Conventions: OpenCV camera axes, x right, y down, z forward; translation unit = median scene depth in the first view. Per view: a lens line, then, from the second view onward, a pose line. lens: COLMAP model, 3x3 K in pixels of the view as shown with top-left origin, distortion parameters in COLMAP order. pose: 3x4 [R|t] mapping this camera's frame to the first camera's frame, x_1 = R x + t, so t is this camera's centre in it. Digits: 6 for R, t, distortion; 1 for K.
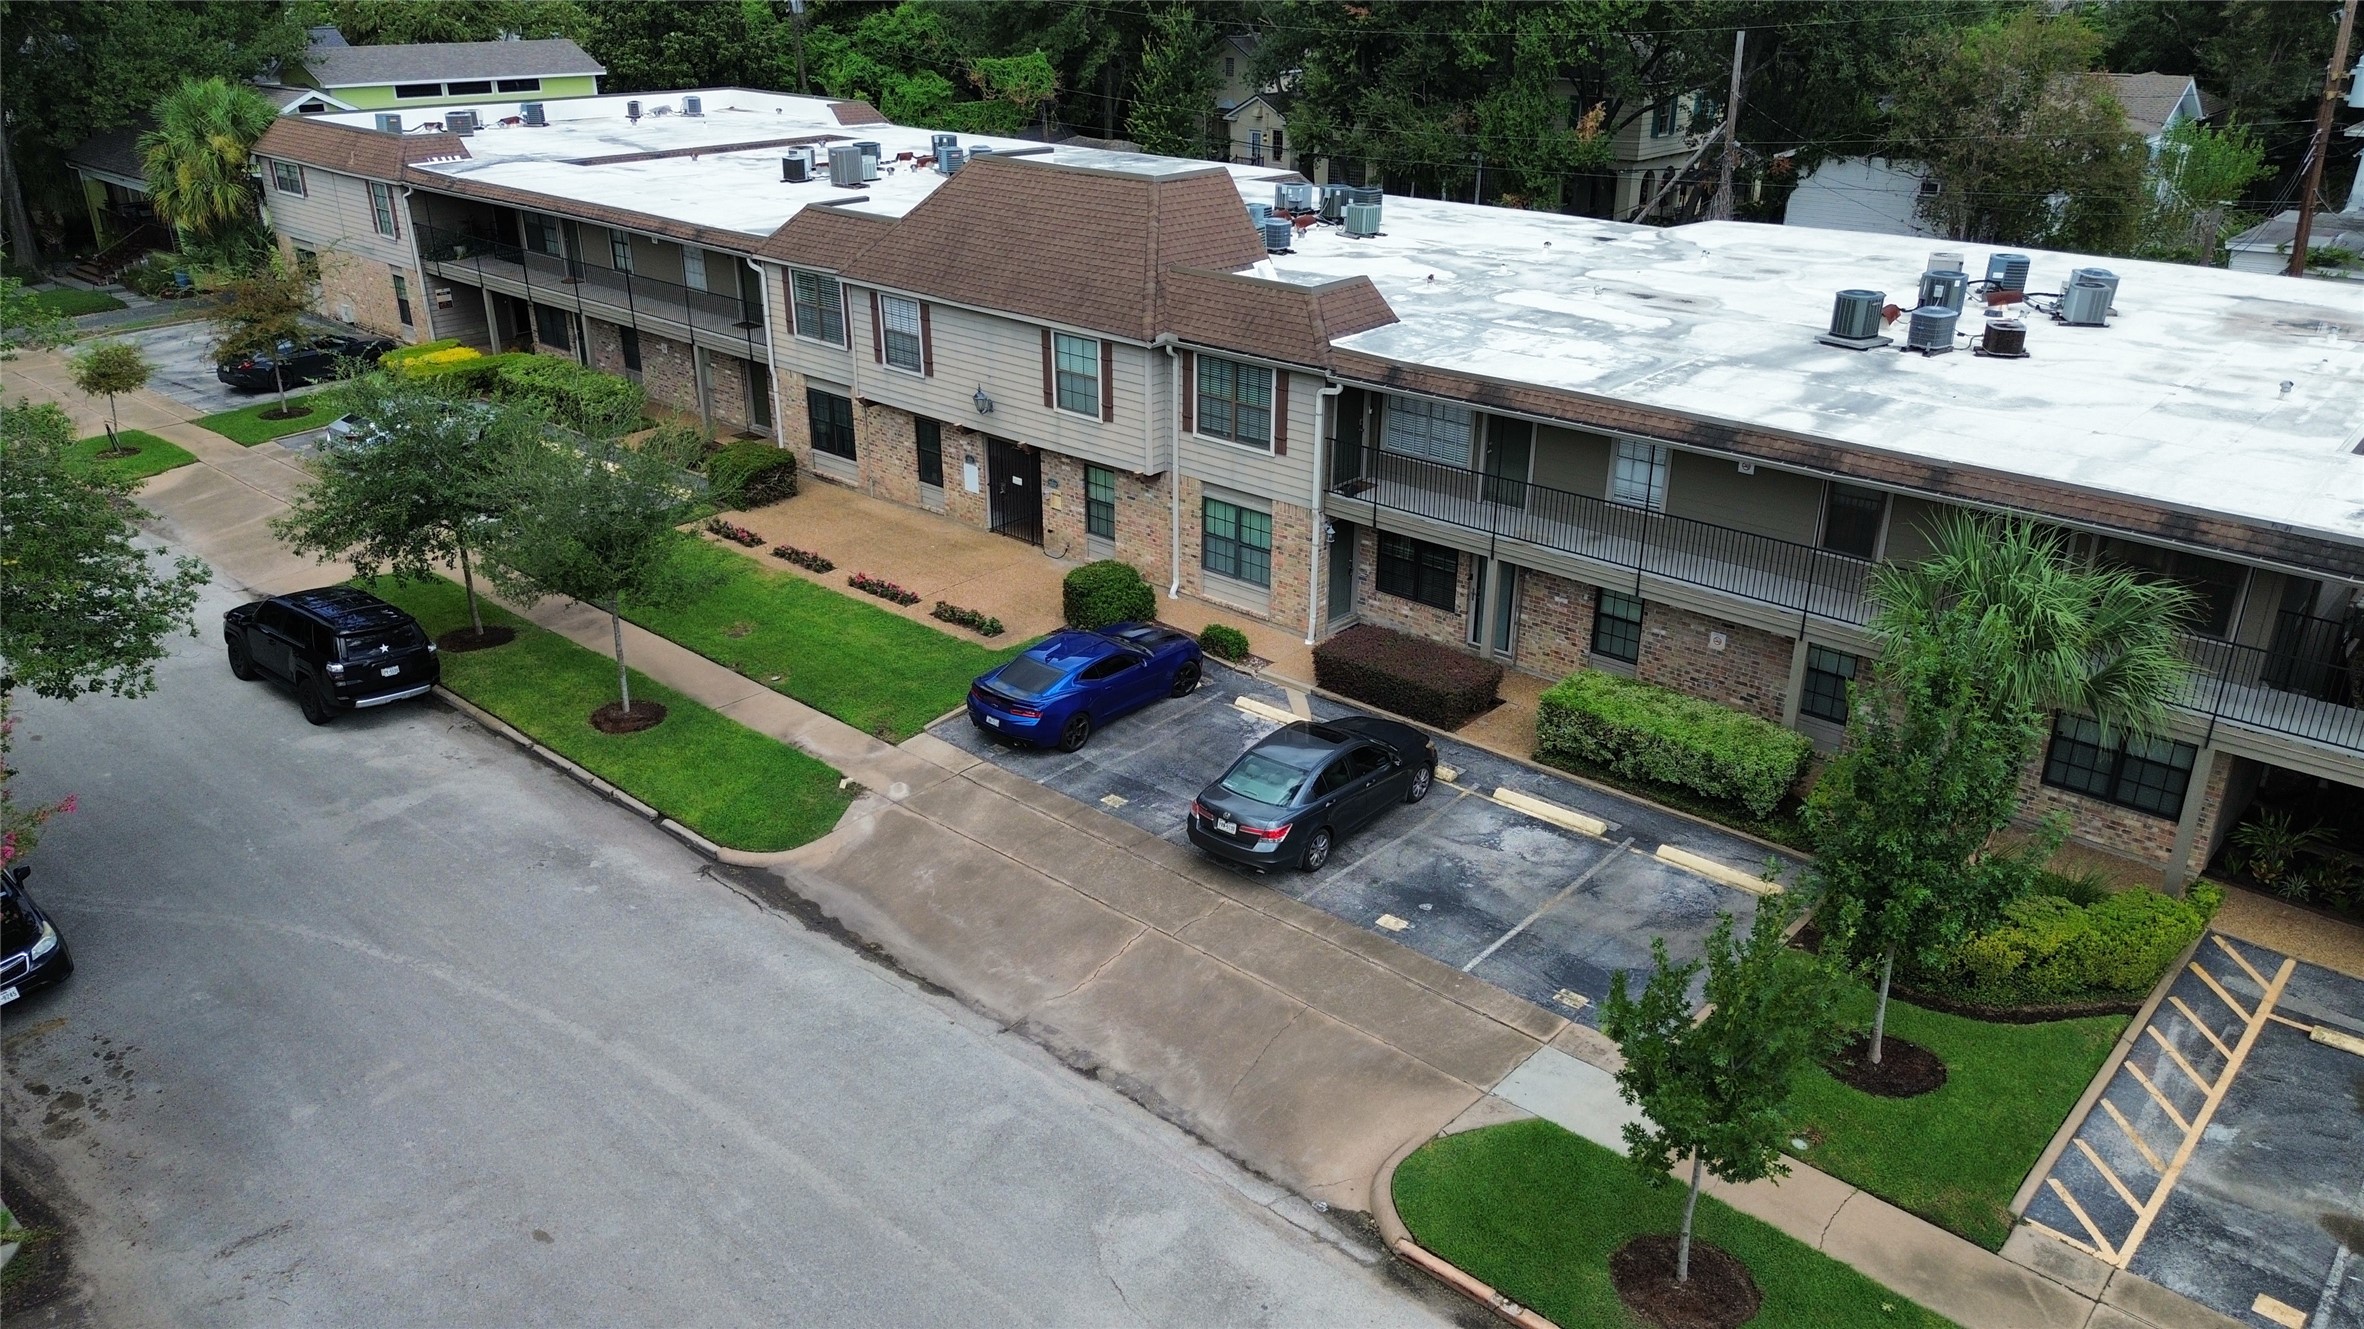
lens RADIAL K [[1687.0, 0, 1182.3], [0, 1687.0, 670.7], [0, 0, 1]] dist [0.051954, -0.050932]
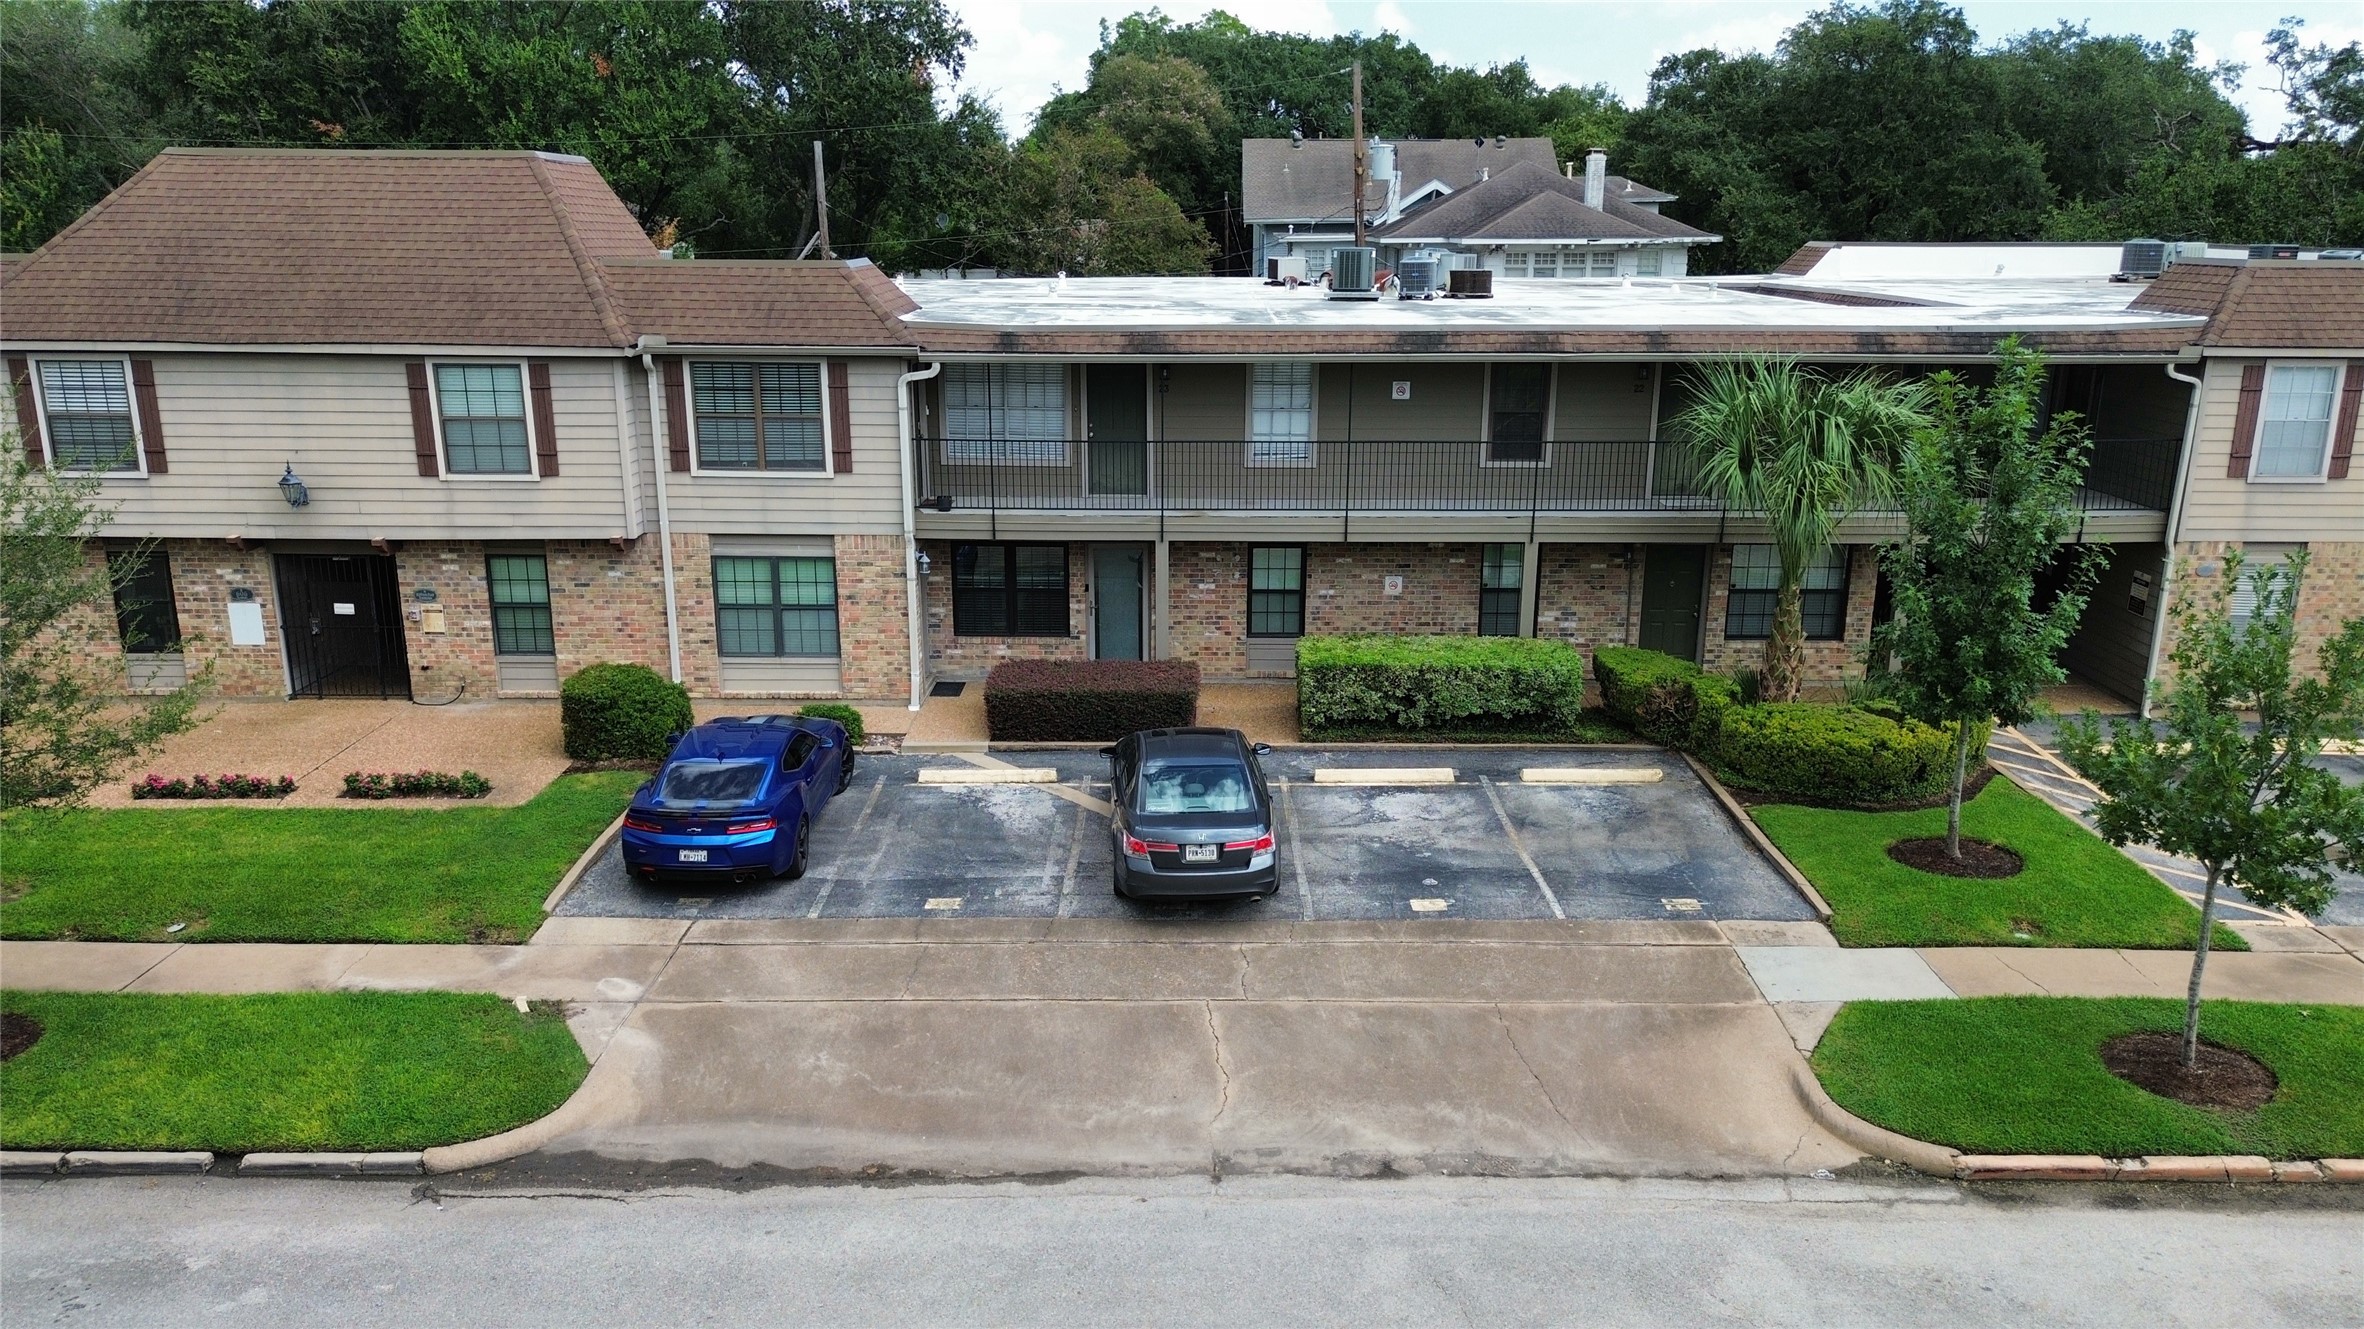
lens RADIAL K [[1687.0, 0, 1181.0], [0, 1687.0, 665.3], [0, 0, 1]] dist [0.051954, -0.050932]
pose [[0.744818, -0.168279, 0.645700, -0.367748], [0.263923, 0.963062, -0.053447, 0.042295], [-0.612855, 0.210223, 0.761718, 0.357143]]
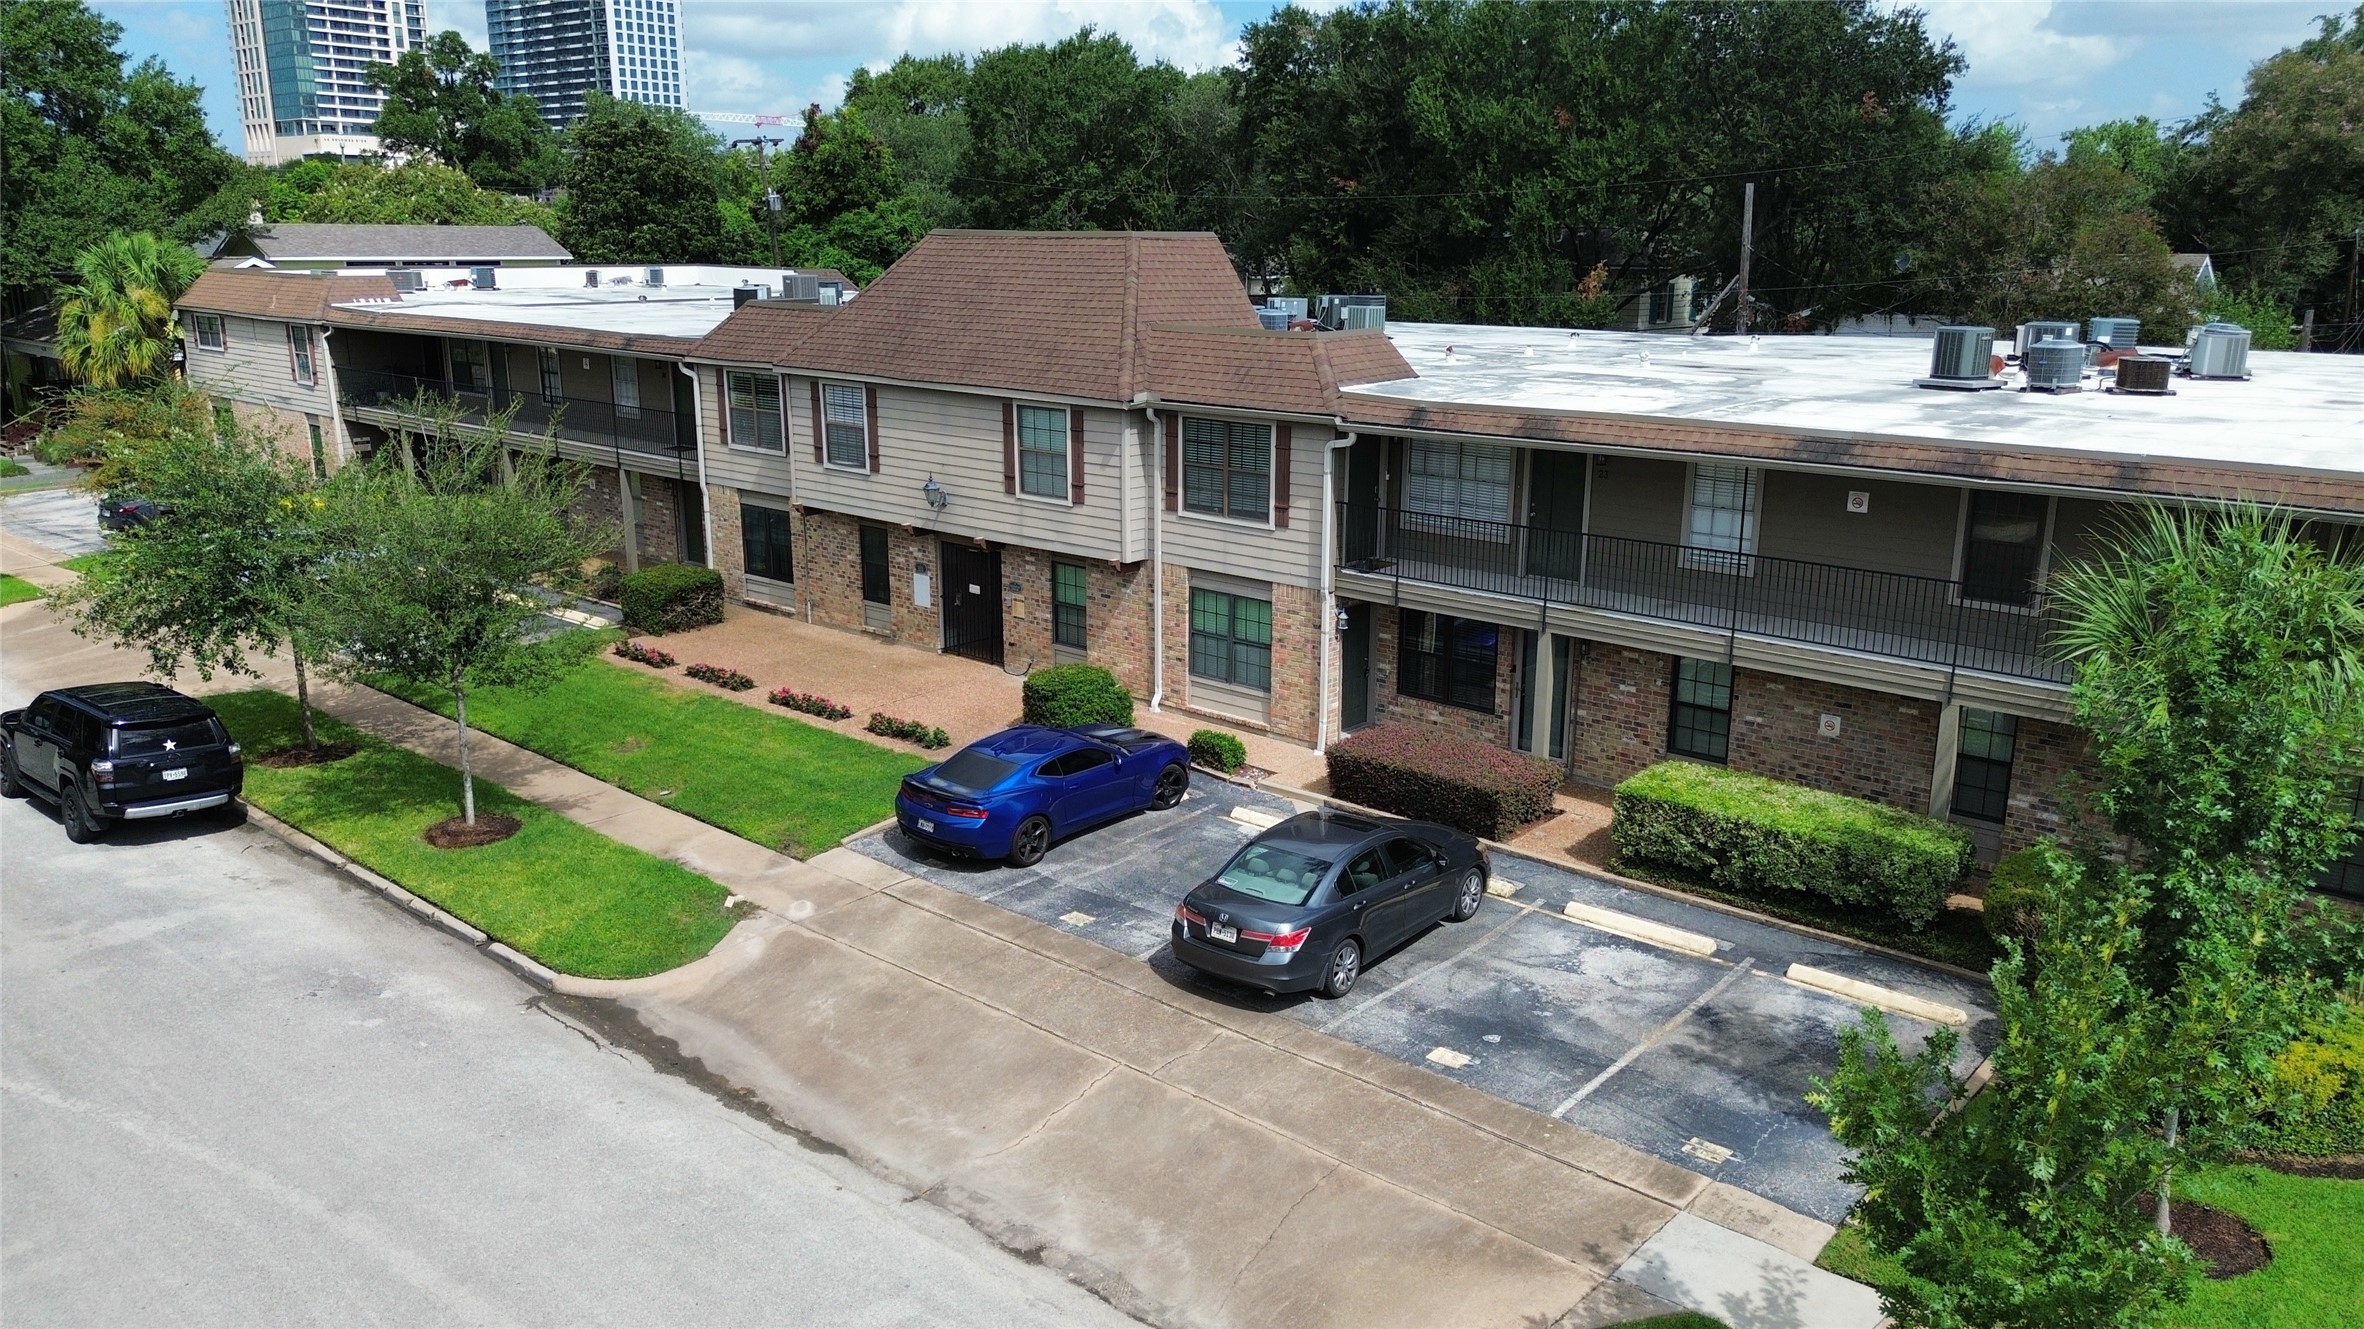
lens RADIAL K [[1687.0, 0, 1183.4], [0, 1687.0, 657.4], [0, 0, 1]] dist [0.051954, -0.050932]
pose [[0.999952, -0.000468, 0.009829, 0.000865], [0.002053, 0.986812, -0.161855, 0.077602], [-0.009623, 0.161868, 0.986766, 0.194757]]
